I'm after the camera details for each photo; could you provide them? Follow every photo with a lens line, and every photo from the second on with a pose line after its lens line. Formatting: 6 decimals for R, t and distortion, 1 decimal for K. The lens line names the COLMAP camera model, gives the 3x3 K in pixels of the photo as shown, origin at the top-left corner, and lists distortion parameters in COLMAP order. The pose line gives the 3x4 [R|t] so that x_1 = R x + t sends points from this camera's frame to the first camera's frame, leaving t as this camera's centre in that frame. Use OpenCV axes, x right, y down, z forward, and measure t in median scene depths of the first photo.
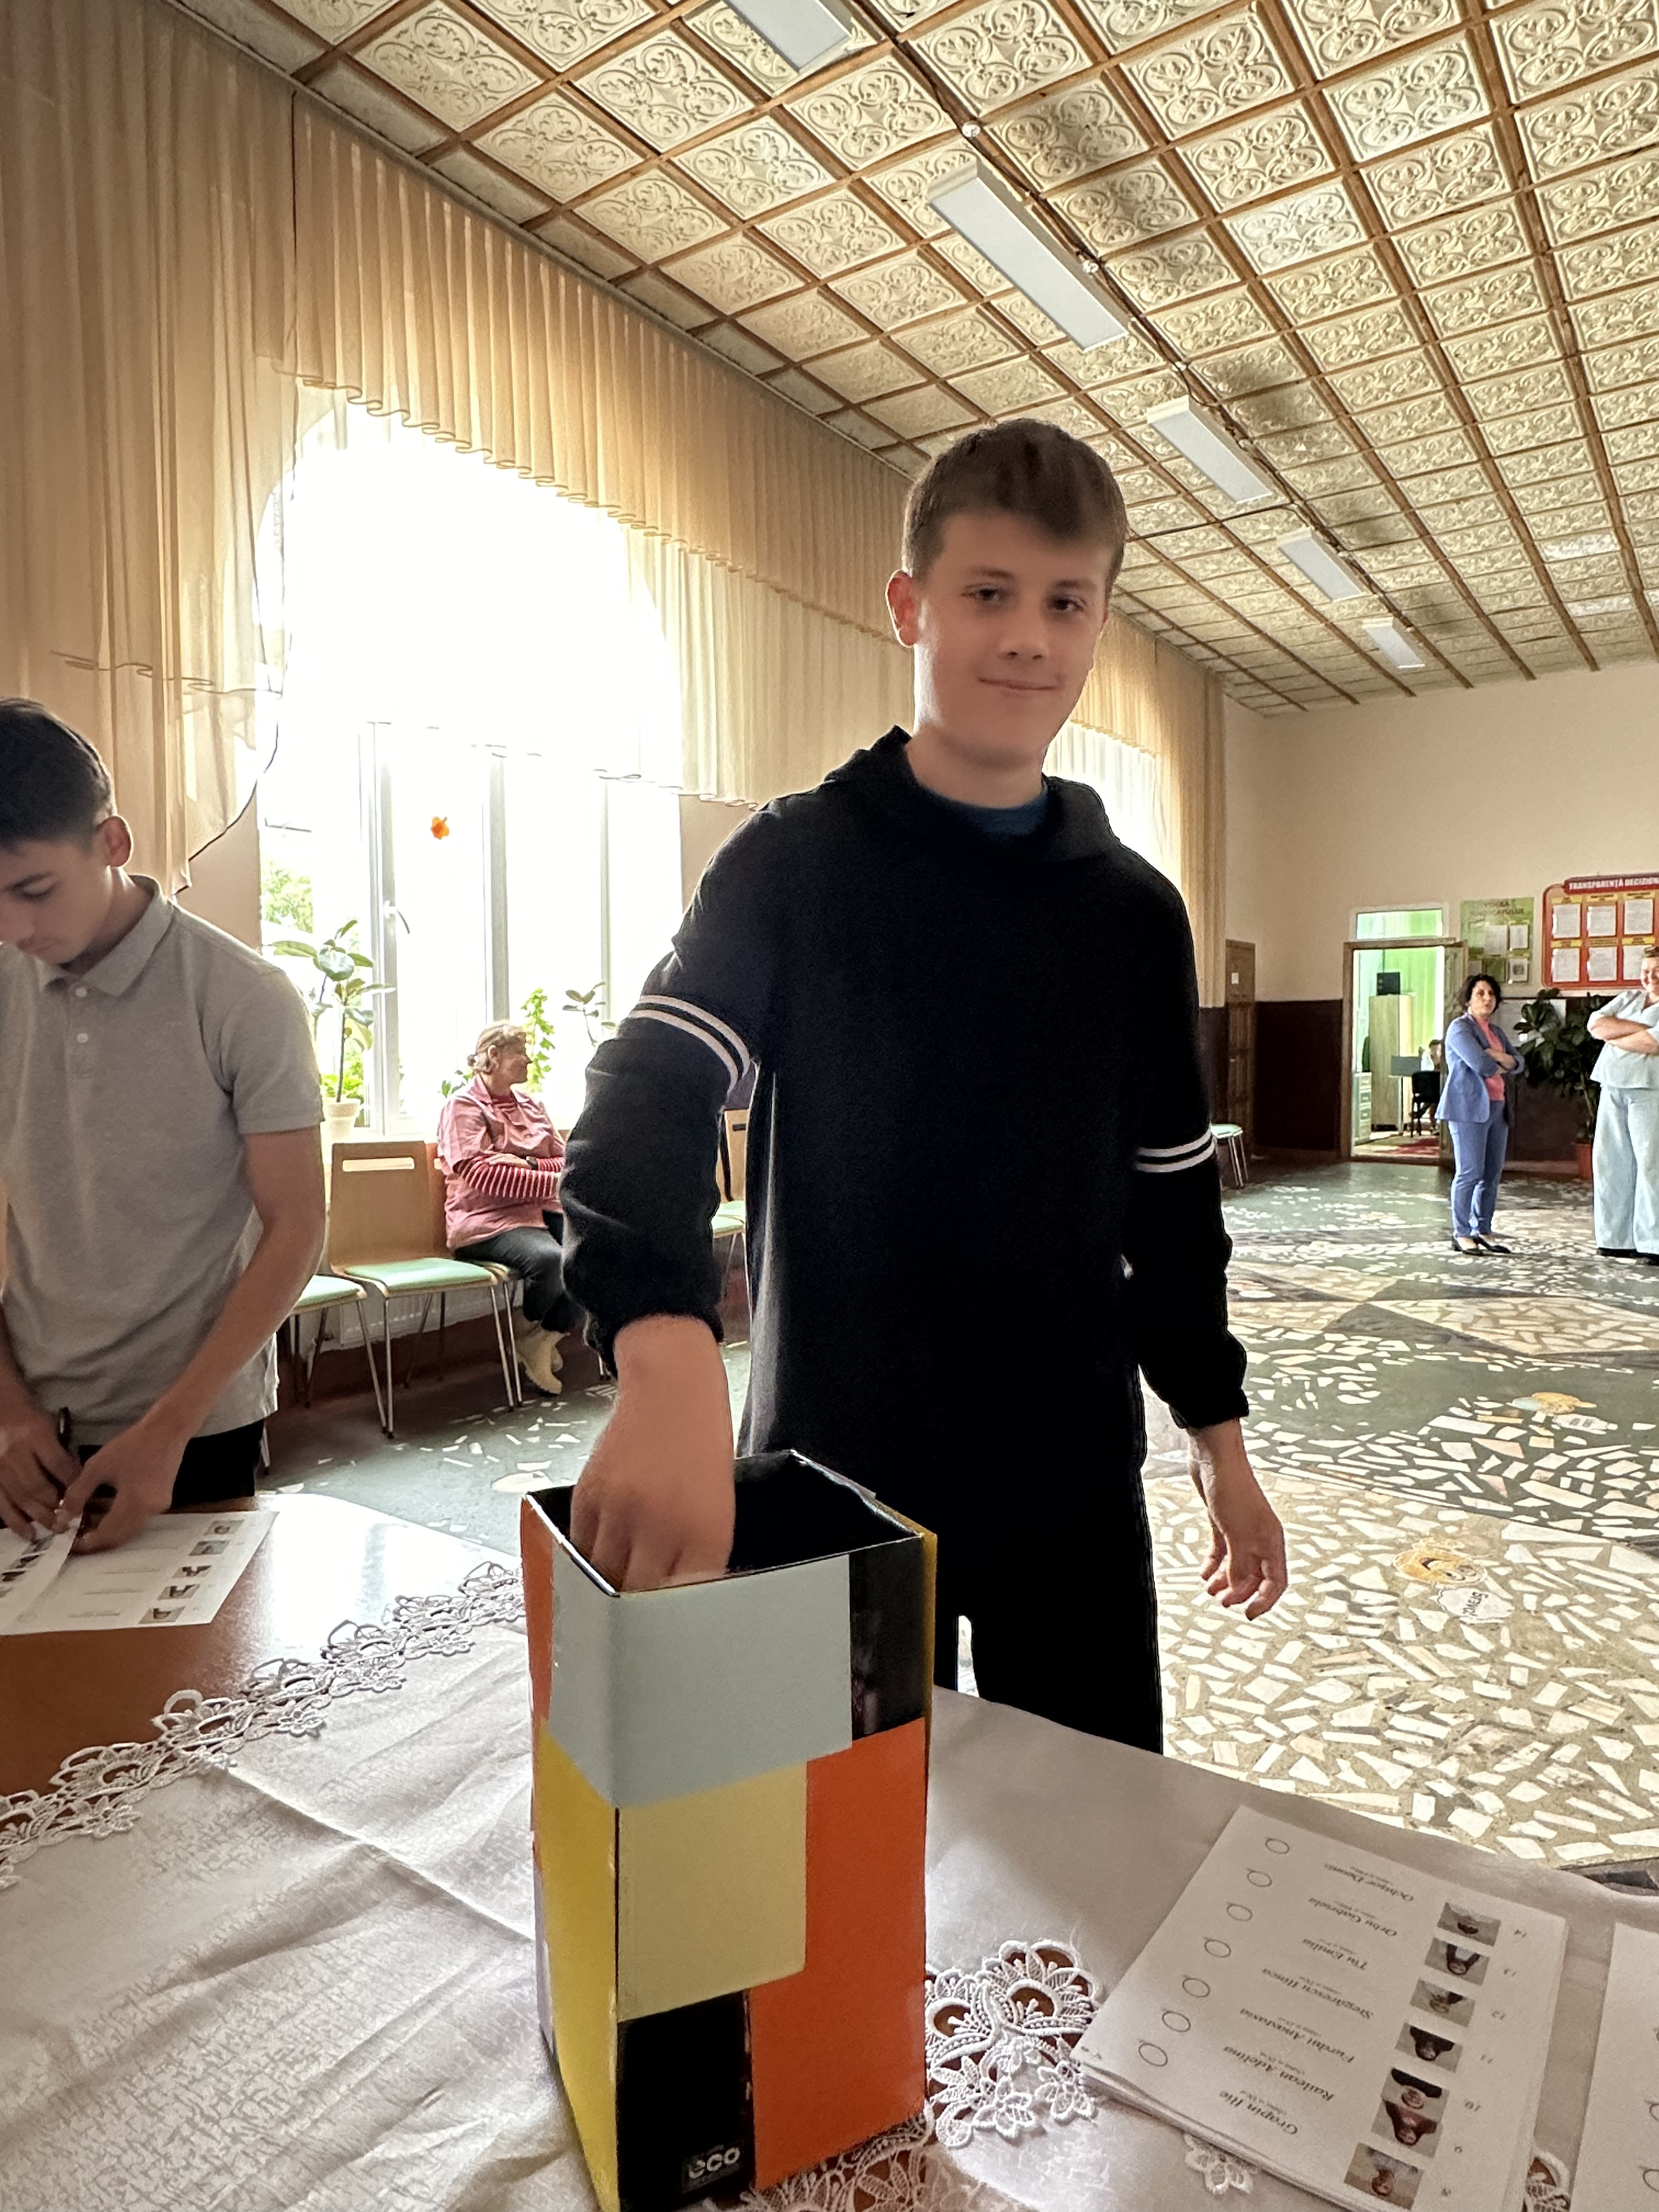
lens RADIAL K [[1344.3, 0, 829.5], [0, 1344.3, 1106.0], [0, 0, 1]] dist [0.000142, 0.002881]
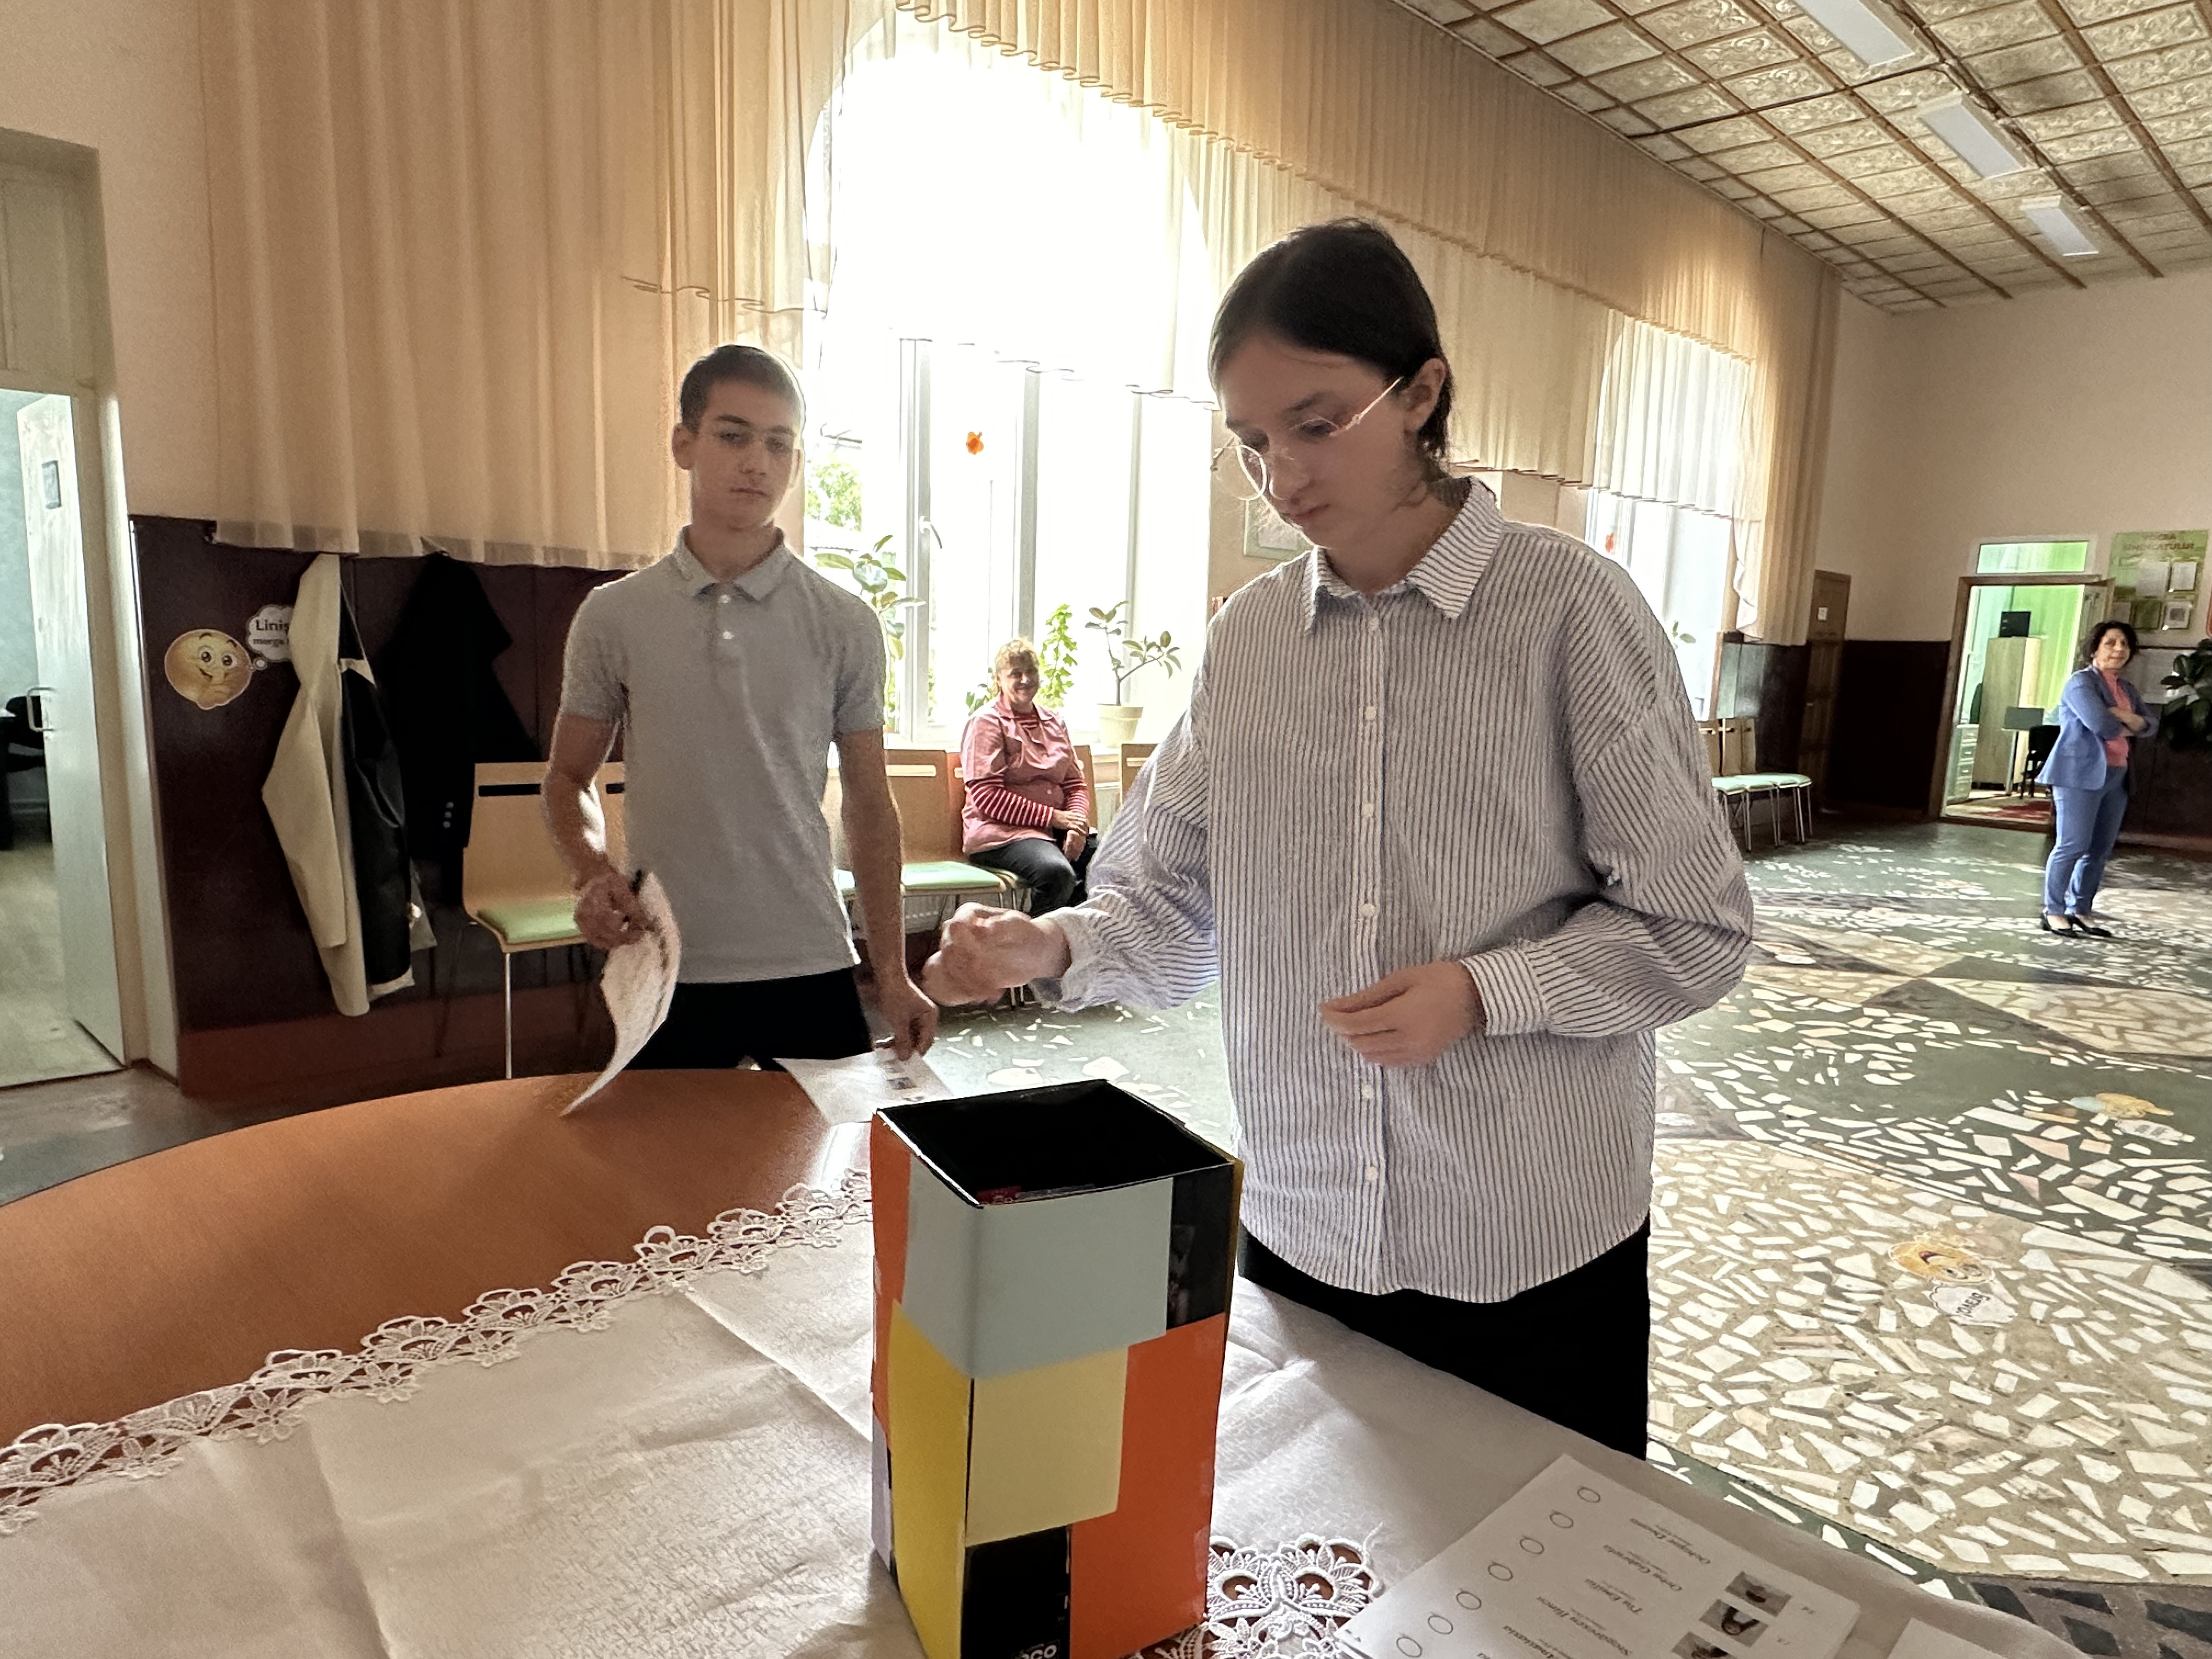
lens RADIAL K [[1344.3, 0, 1093.0], [0, 1344.3, 867.1], [0, 0, 1]] dist [0.000142, 0.002881]
pose [[0.978169, 0.070888, -0.195345, 0.021242], [-0.049421, 0.992404, 0.112656, -0.006821], [0.201847, -0.100543, 0.974243, -0.010275]]
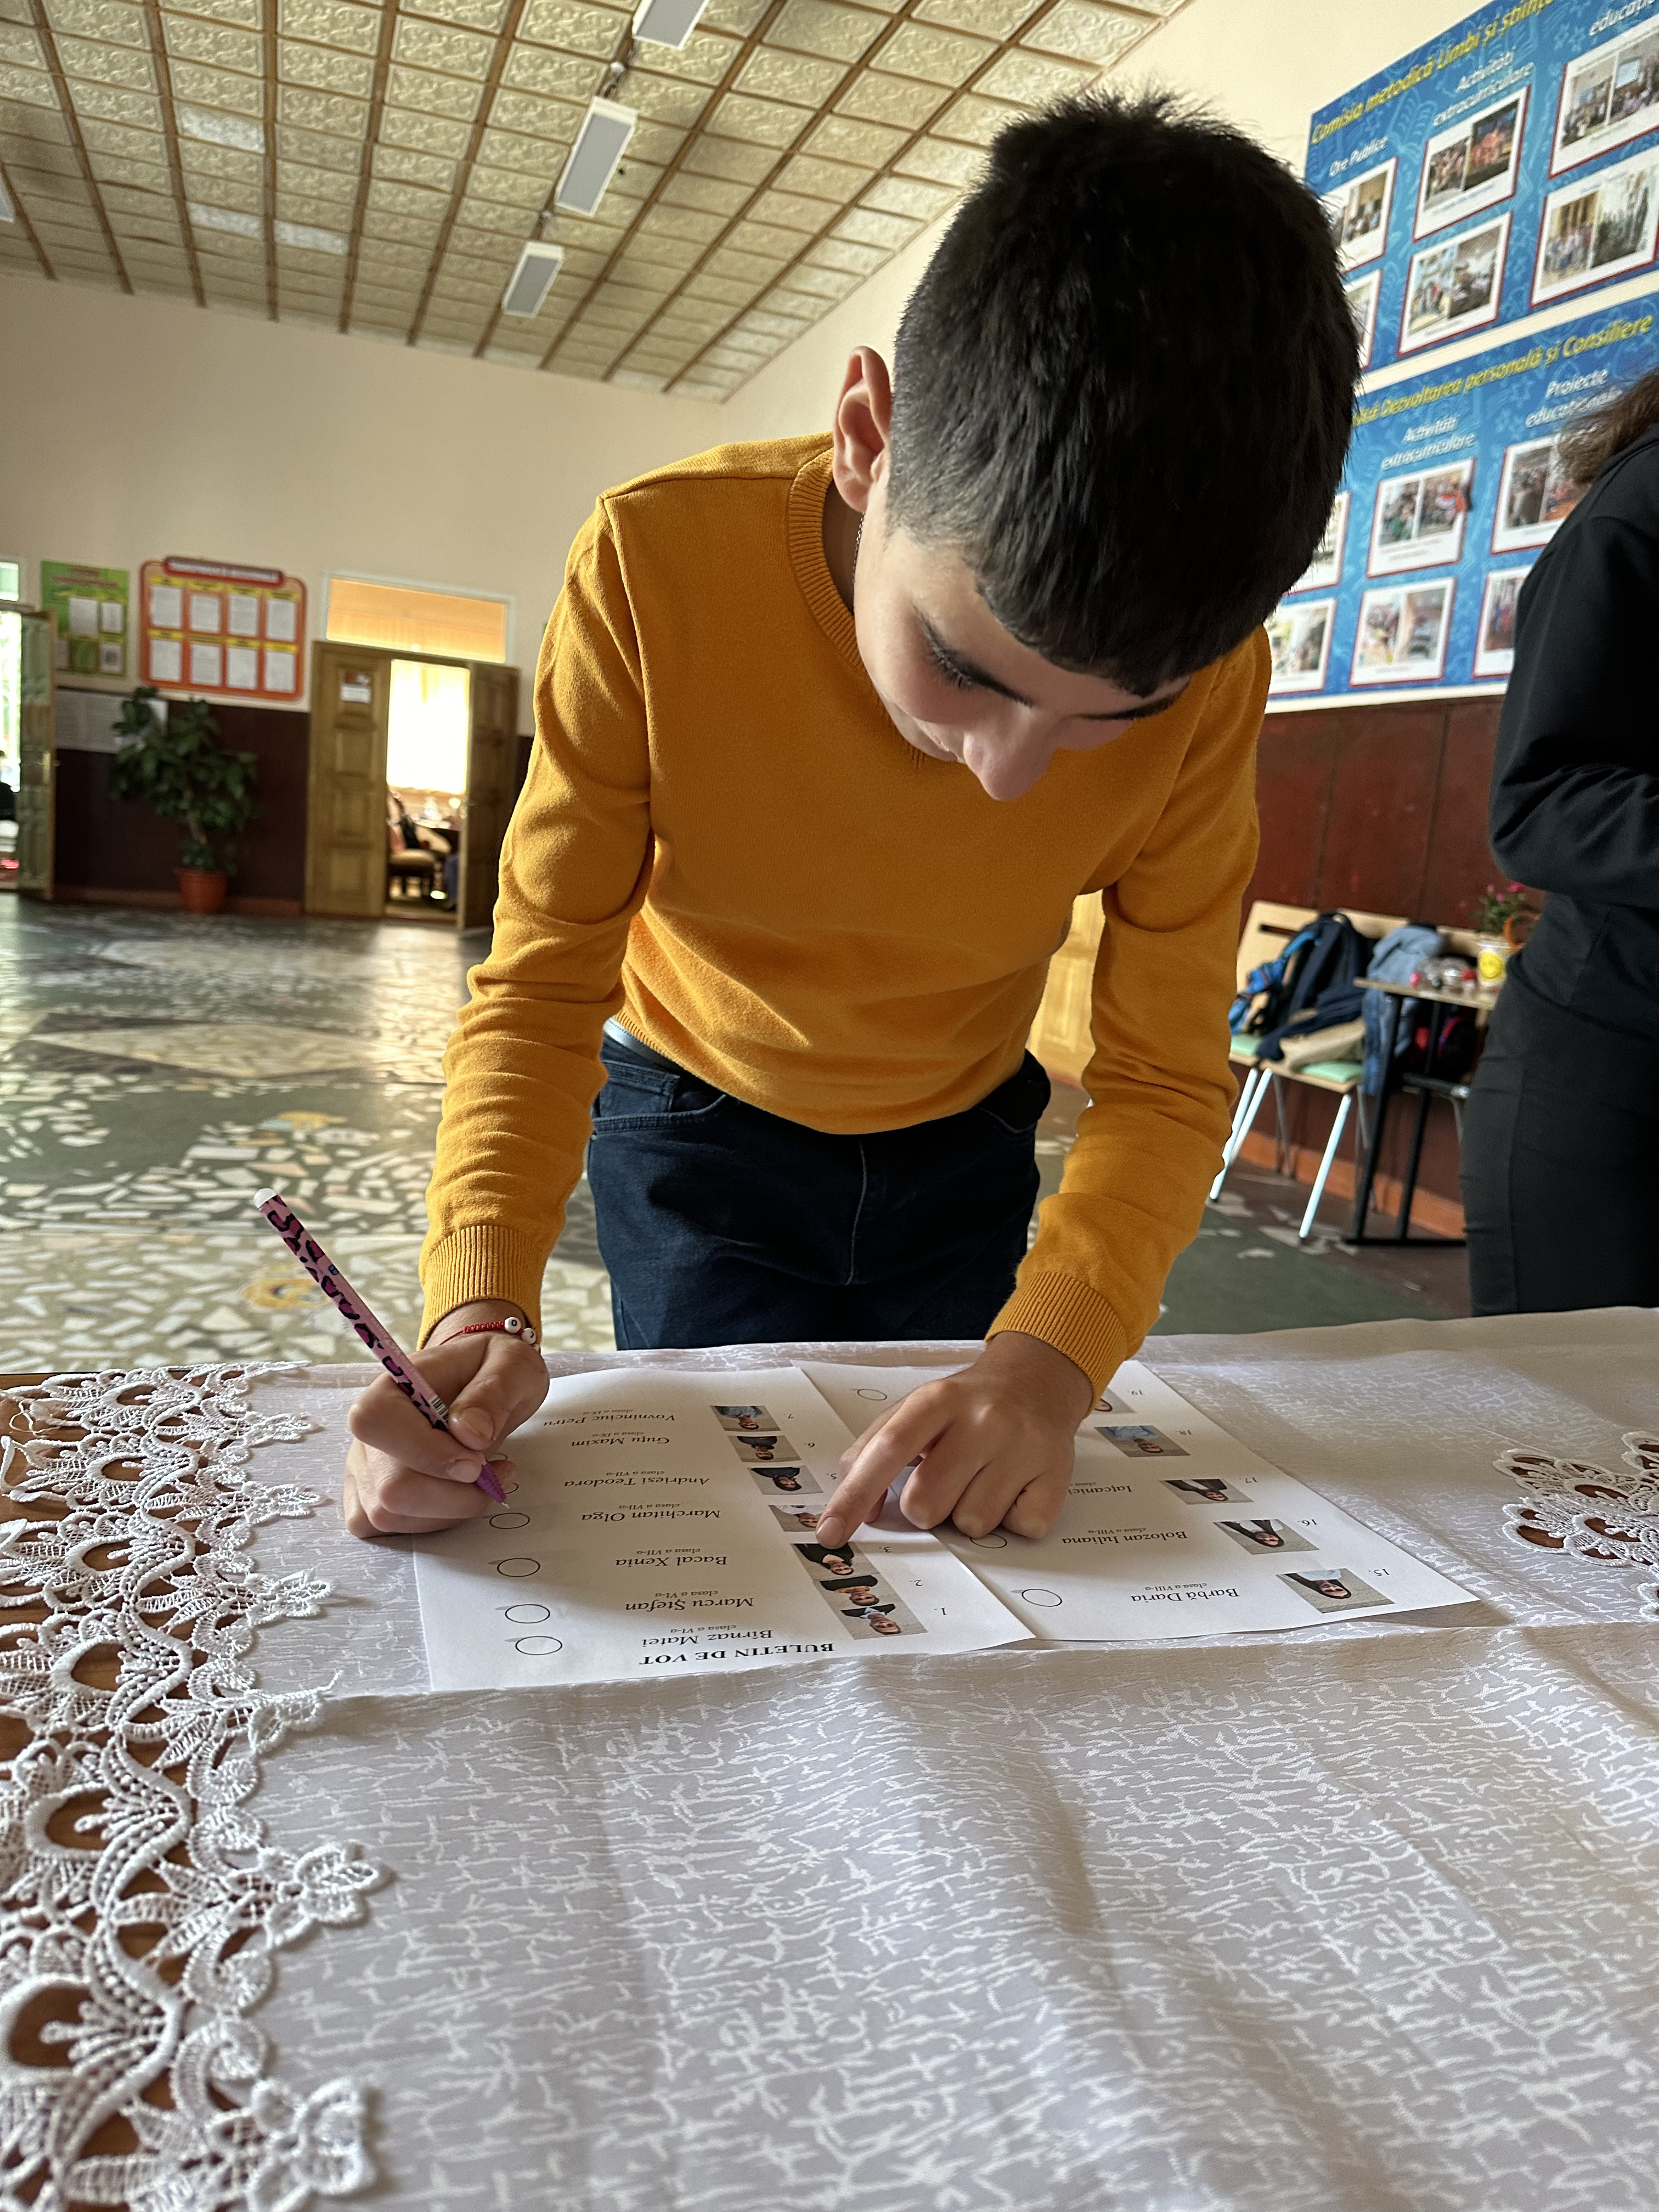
lens RADIAL K [[1575.5, 0, 829.5], [0, 1575.5, 1106.0], [0, 0, 1]] dist [0.013890, -0.021646]
pose [[0.588511, -0.081147, 0.804407, -0.083368], [-0.048282, 0.989647, 0.135157, 0.047033], [-0.807046, -0.118380, 0.578500, 0.103698]]
